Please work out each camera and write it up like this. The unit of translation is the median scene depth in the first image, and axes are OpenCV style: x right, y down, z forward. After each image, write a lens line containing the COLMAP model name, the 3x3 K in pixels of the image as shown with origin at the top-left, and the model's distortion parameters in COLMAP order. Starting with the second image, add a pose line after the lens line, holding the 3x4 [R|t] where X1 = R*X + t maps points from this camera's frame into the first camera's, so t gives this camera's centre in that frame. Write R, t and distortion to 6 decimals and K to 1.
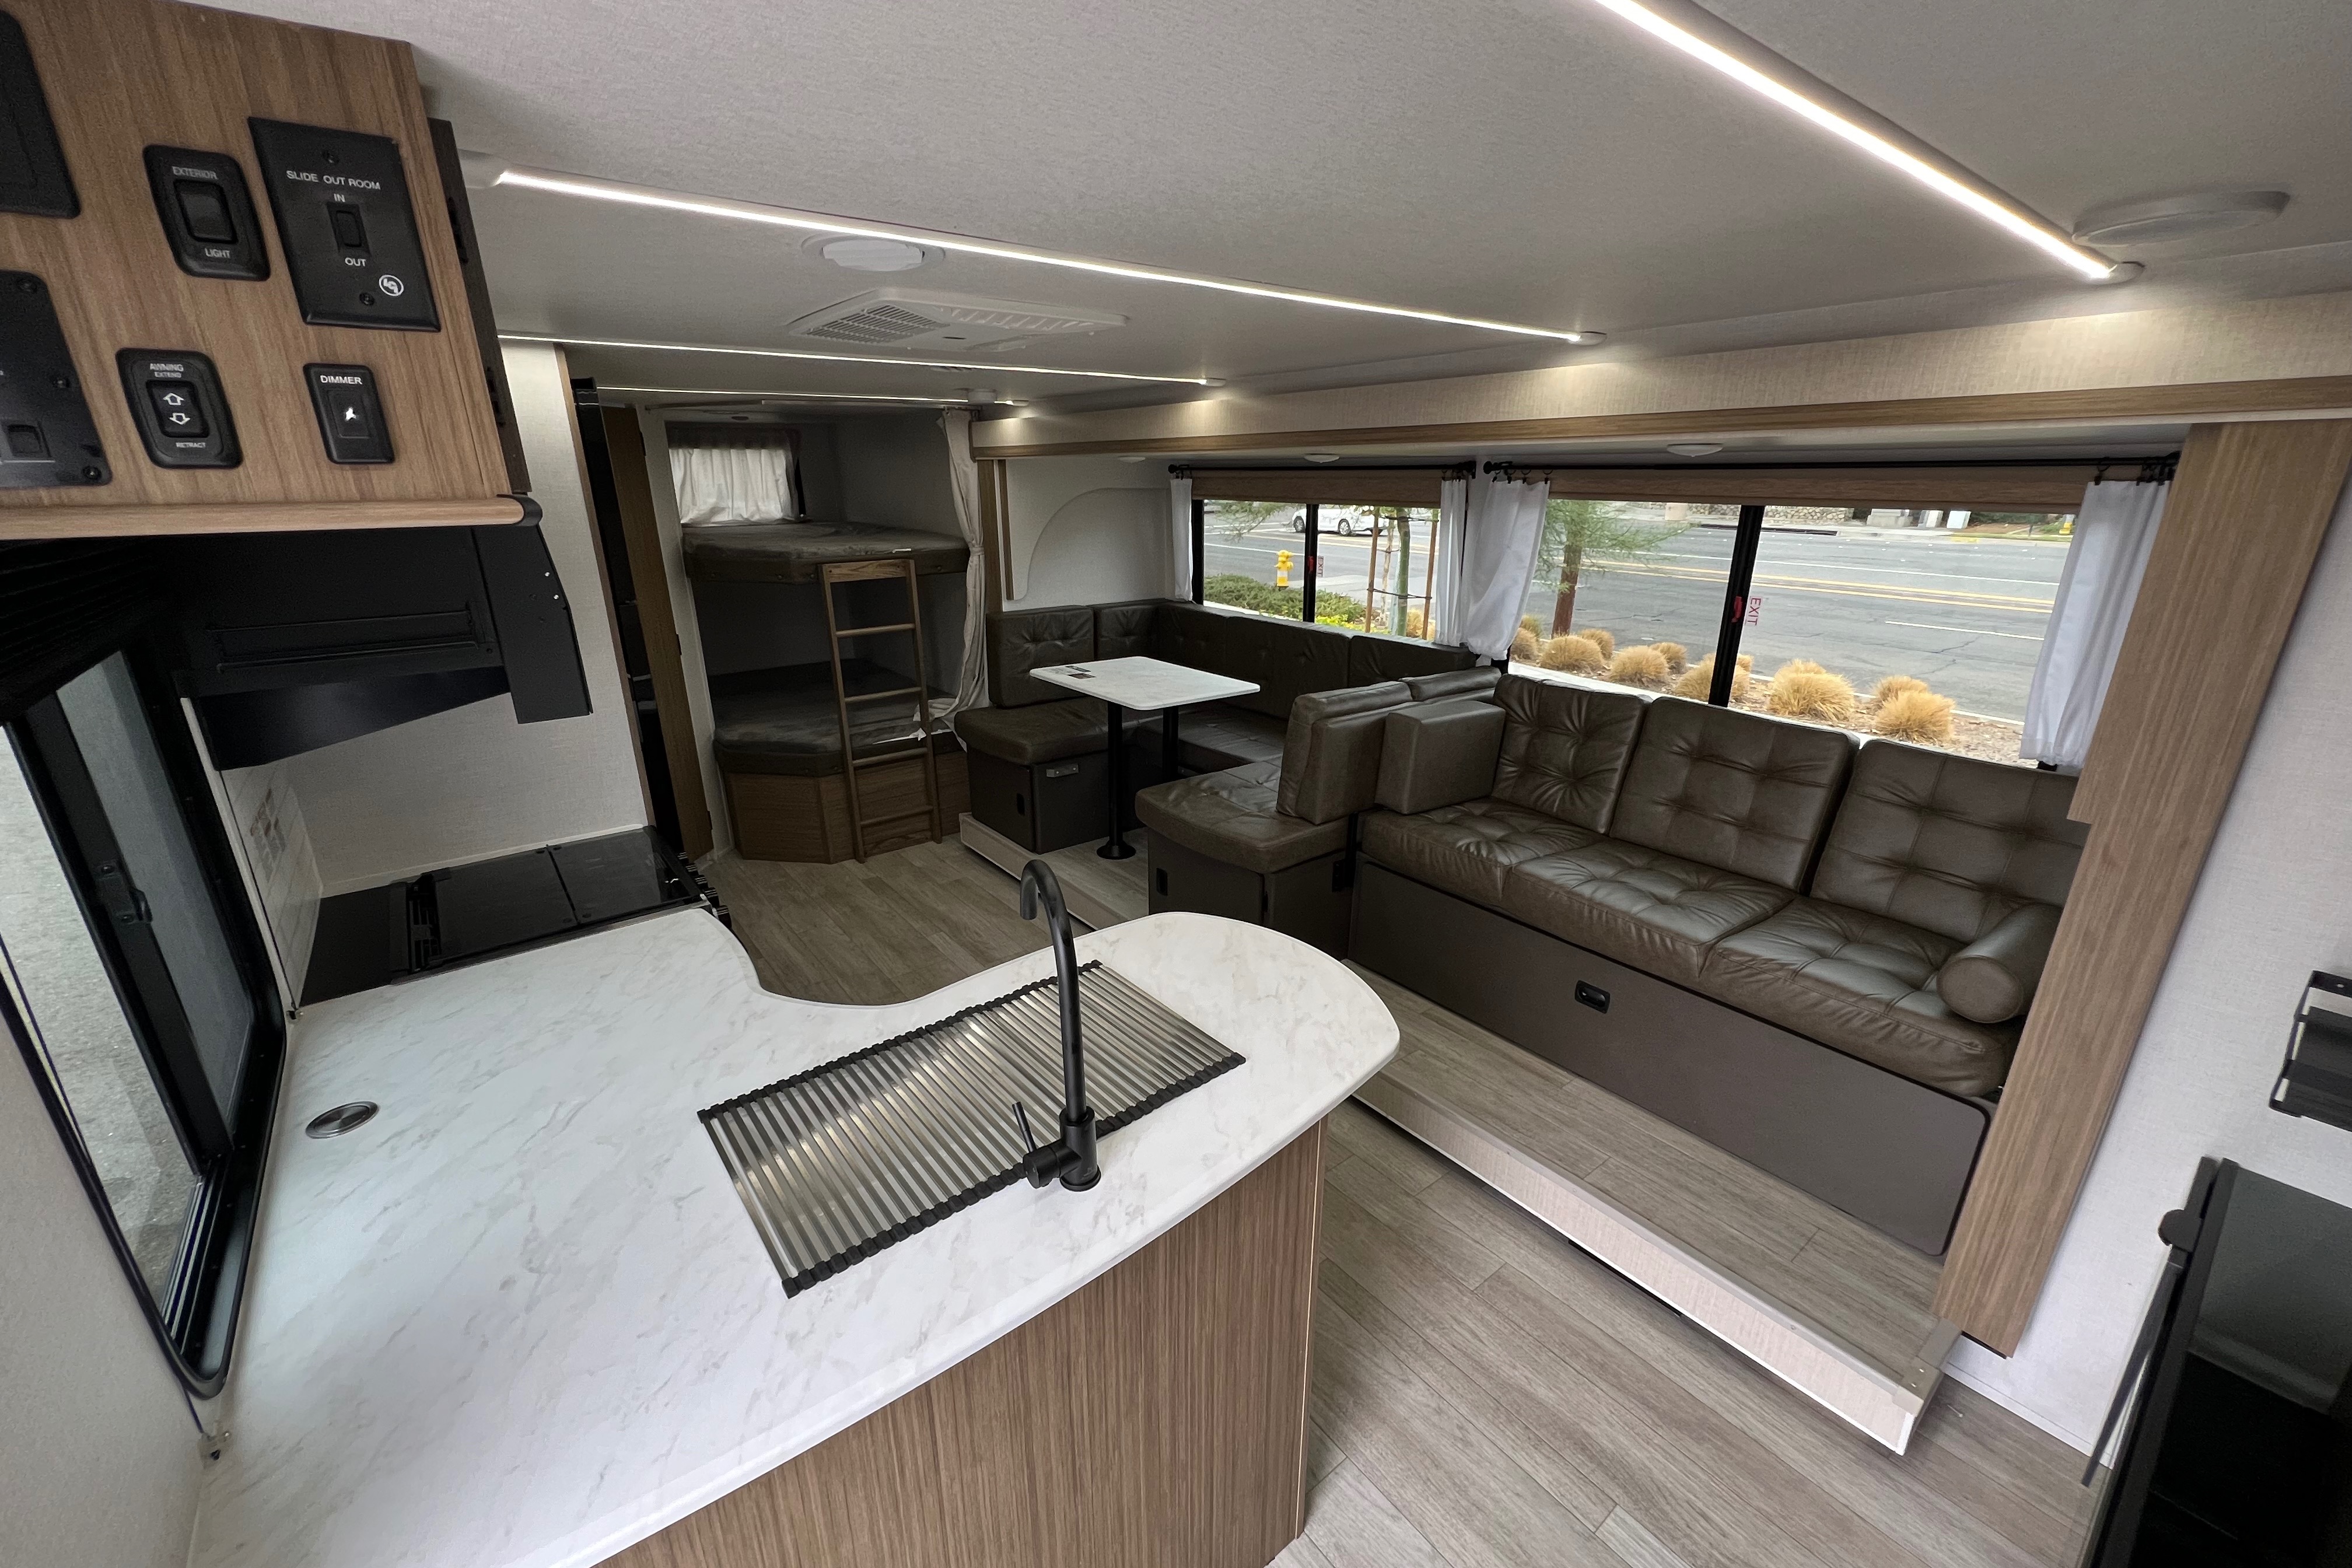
lens RADIAL K [[954.6, 0, 1182.4], [0, 954.6, 795.9], [0, 0, 1]] dist [0.001469, 0.000020]
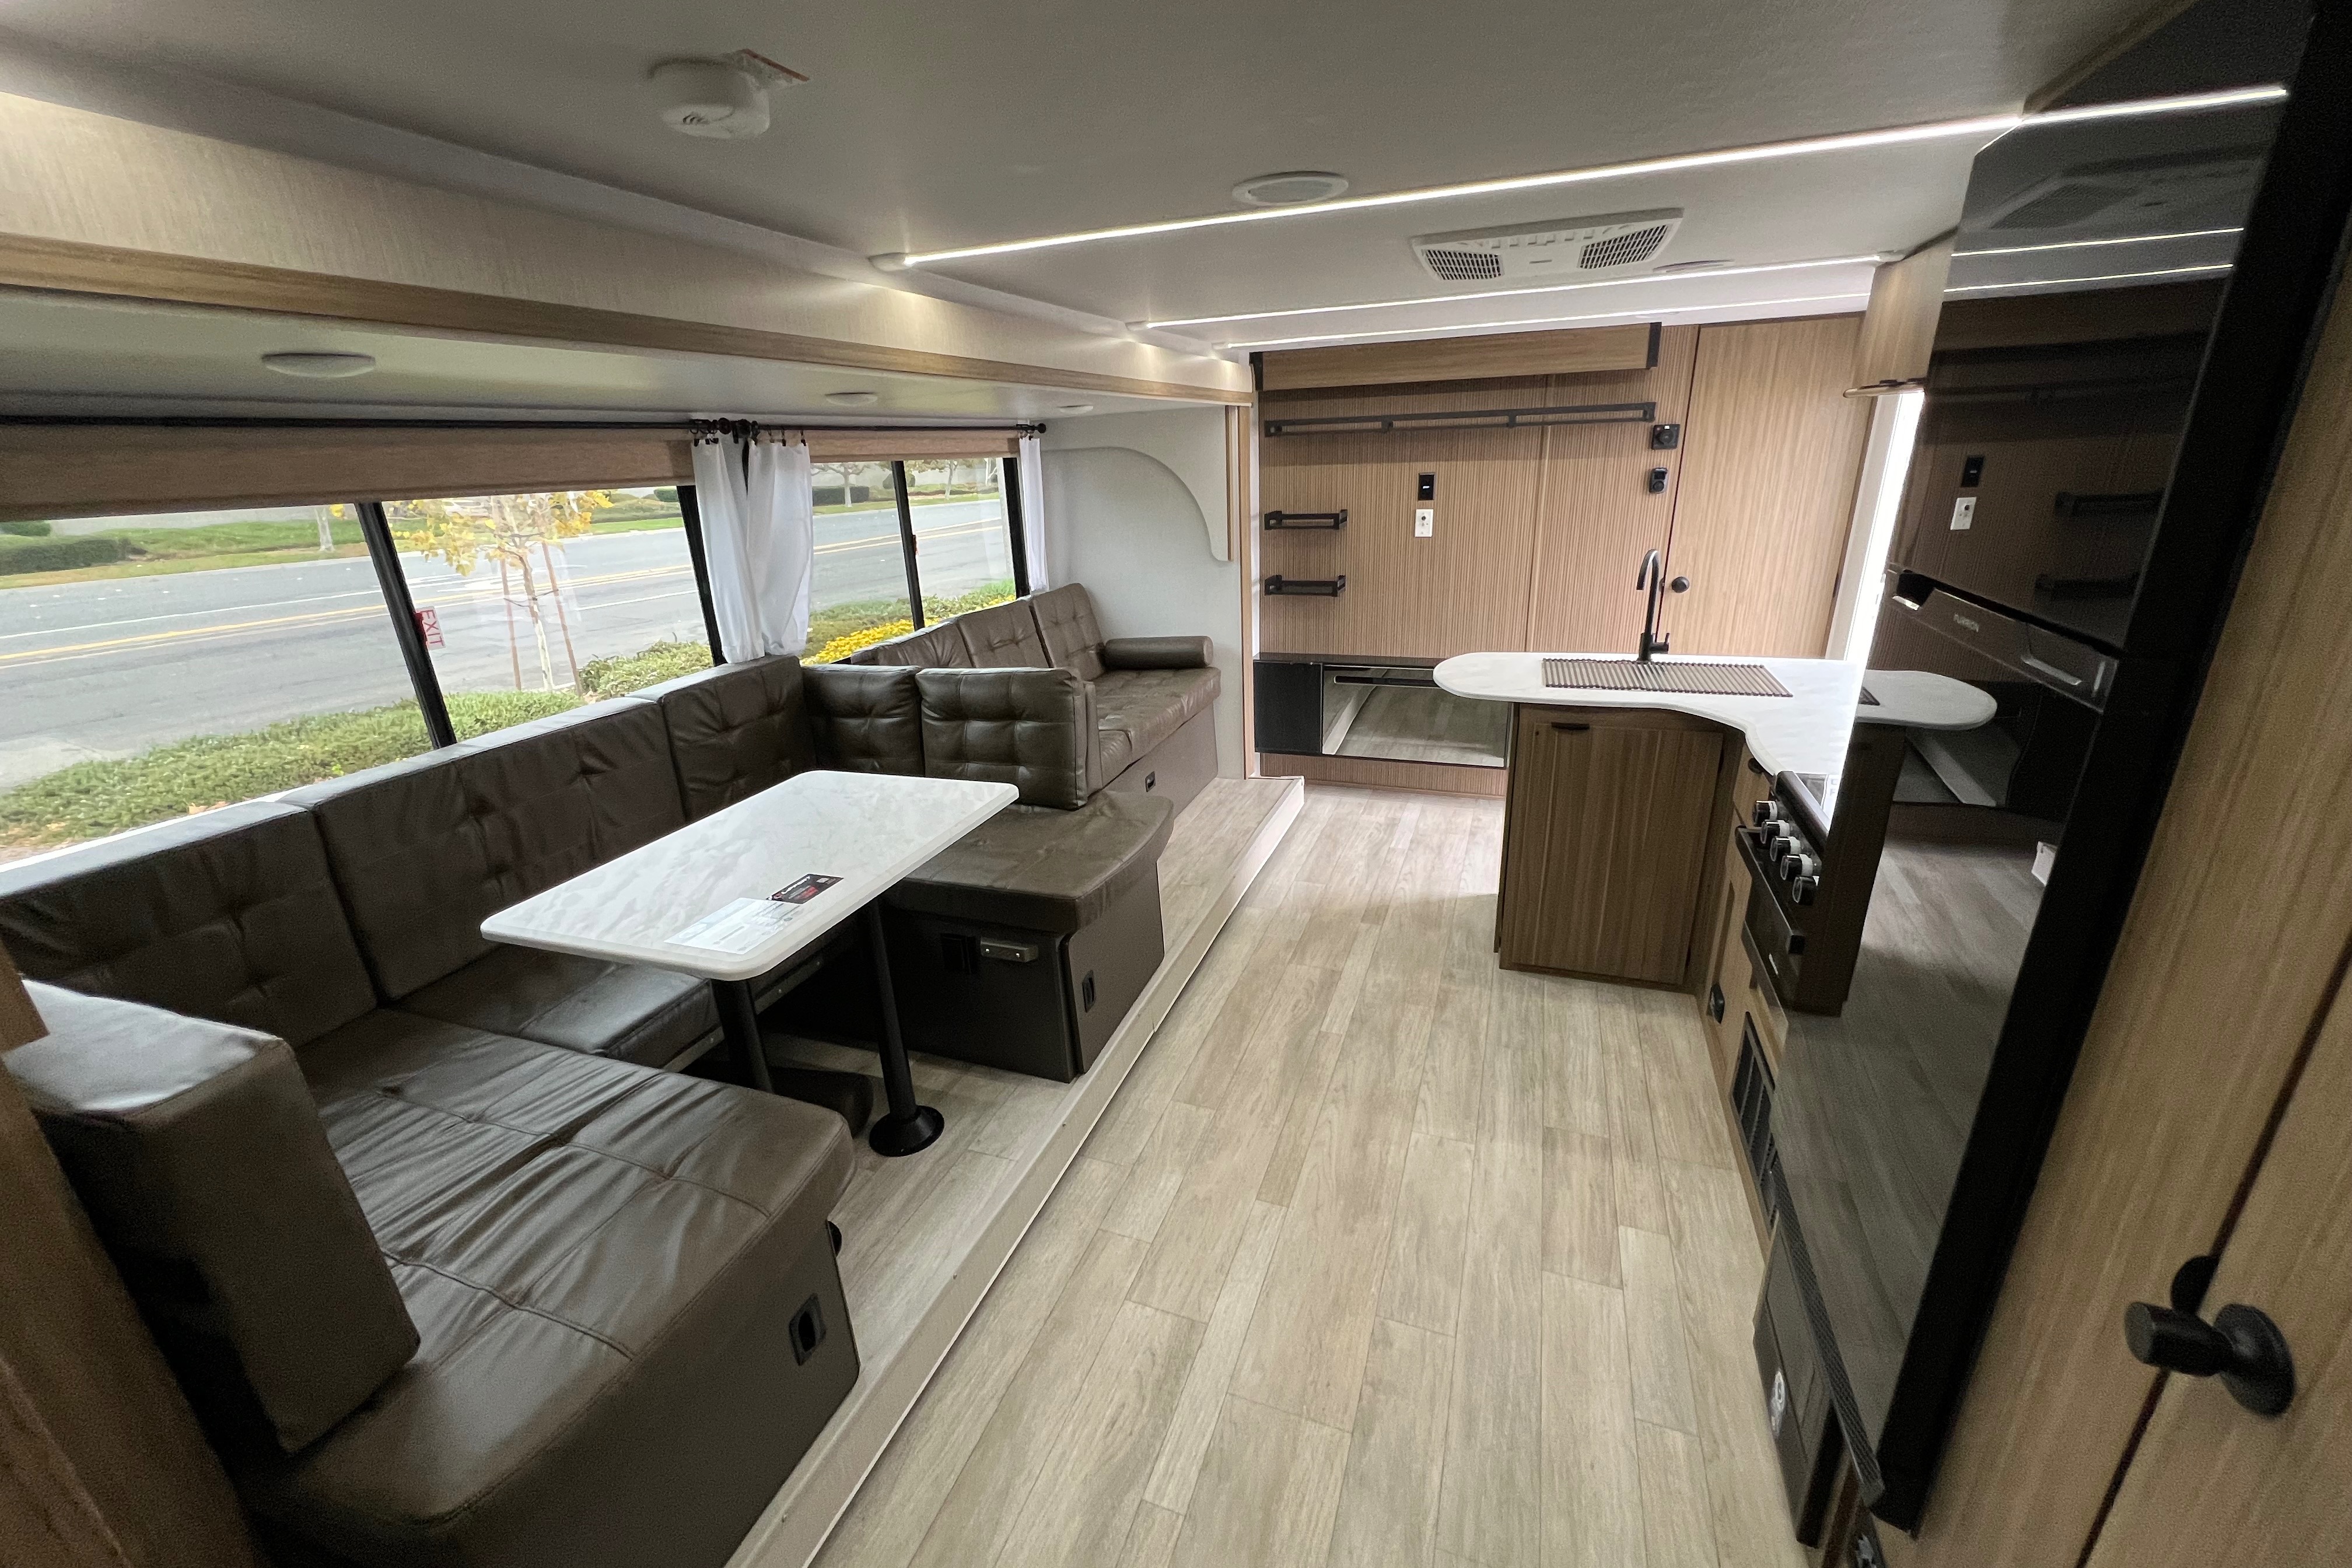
lens RADIAL K [[932.2, 0, 1185.8], [0, 932.2, 775.9], [0, 0, 1]] dist [-0.001951, -0.000149]
pose [[-0.531058, -0.258841, 0.806832, -0.440590], [0.311642, 0.825794, 0.470047, -0.263603], [-0.787944, 0.501065, -0.357879, 0.844856]]
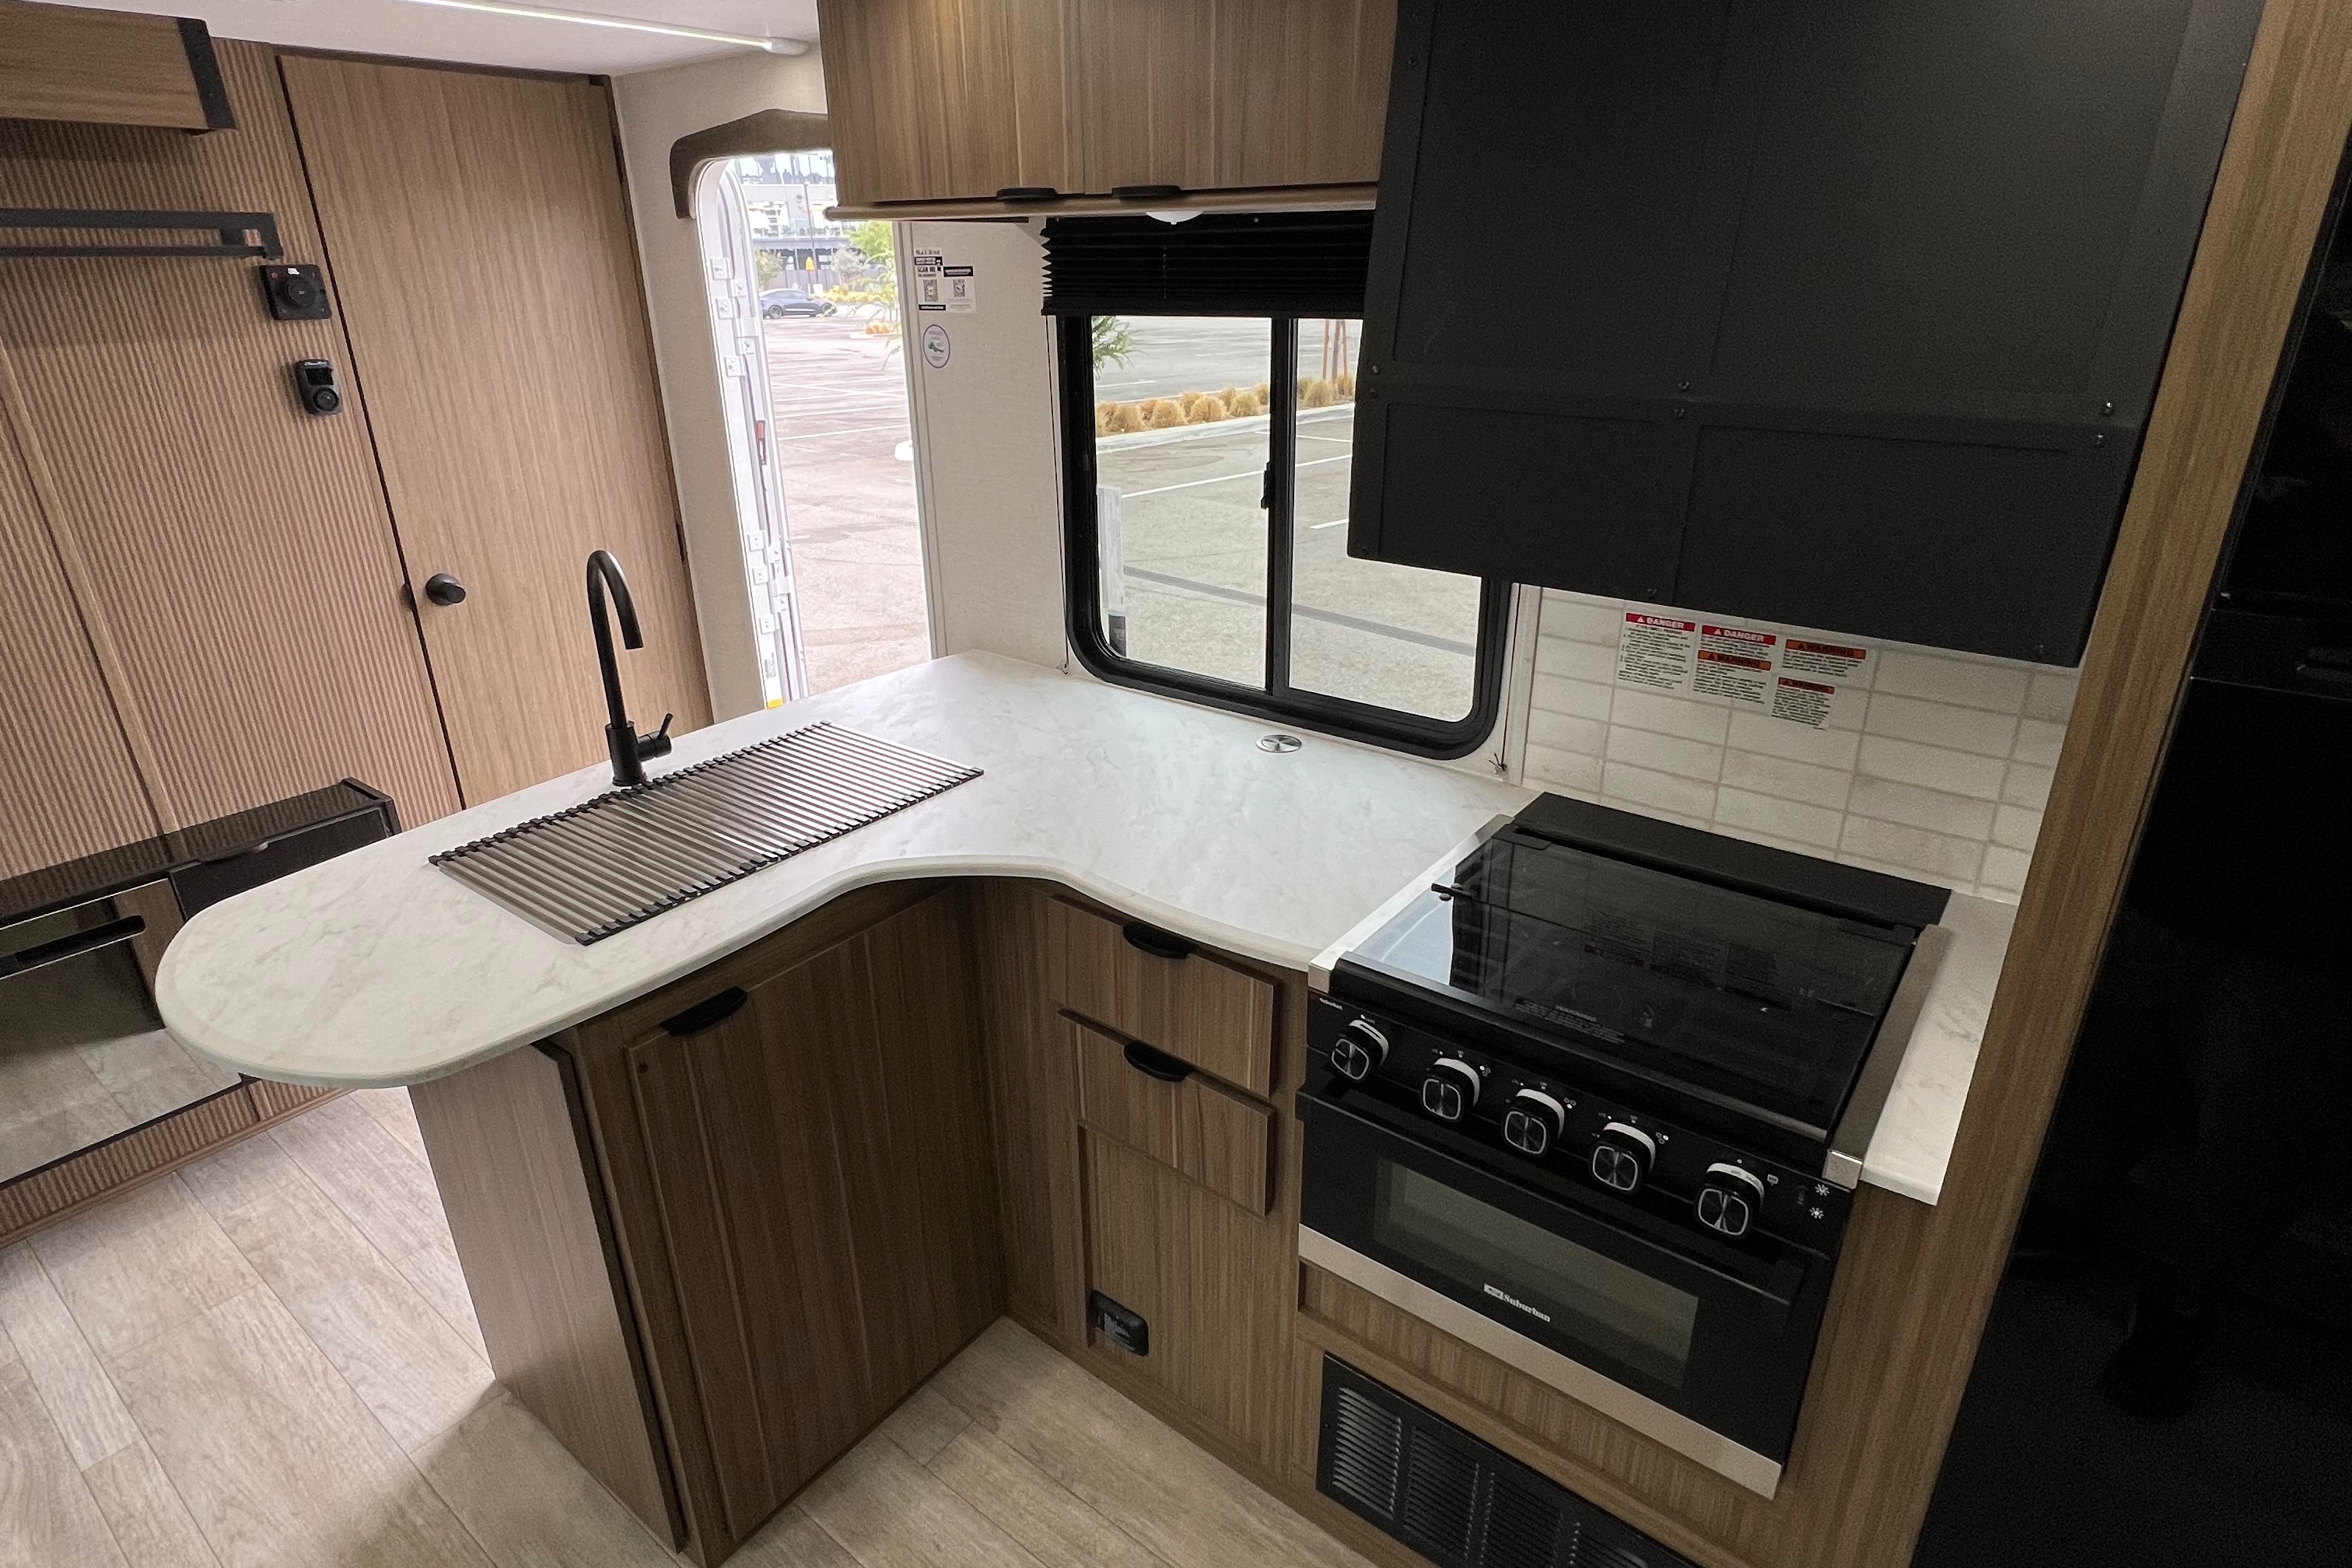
lens RADIAL K [[1258.8, 0, 1164.7], [0, 1258.8, 787.8], [0, 0, 1]] dist [0.002212, -0.000250]
pose [[-0.971831, 0.110758, -0.208032, -0.111628], [-0.056252, 0.748172, 0.661116, -0.194030], [0.228868, 0.654195, -0.720866, 0.630611]]
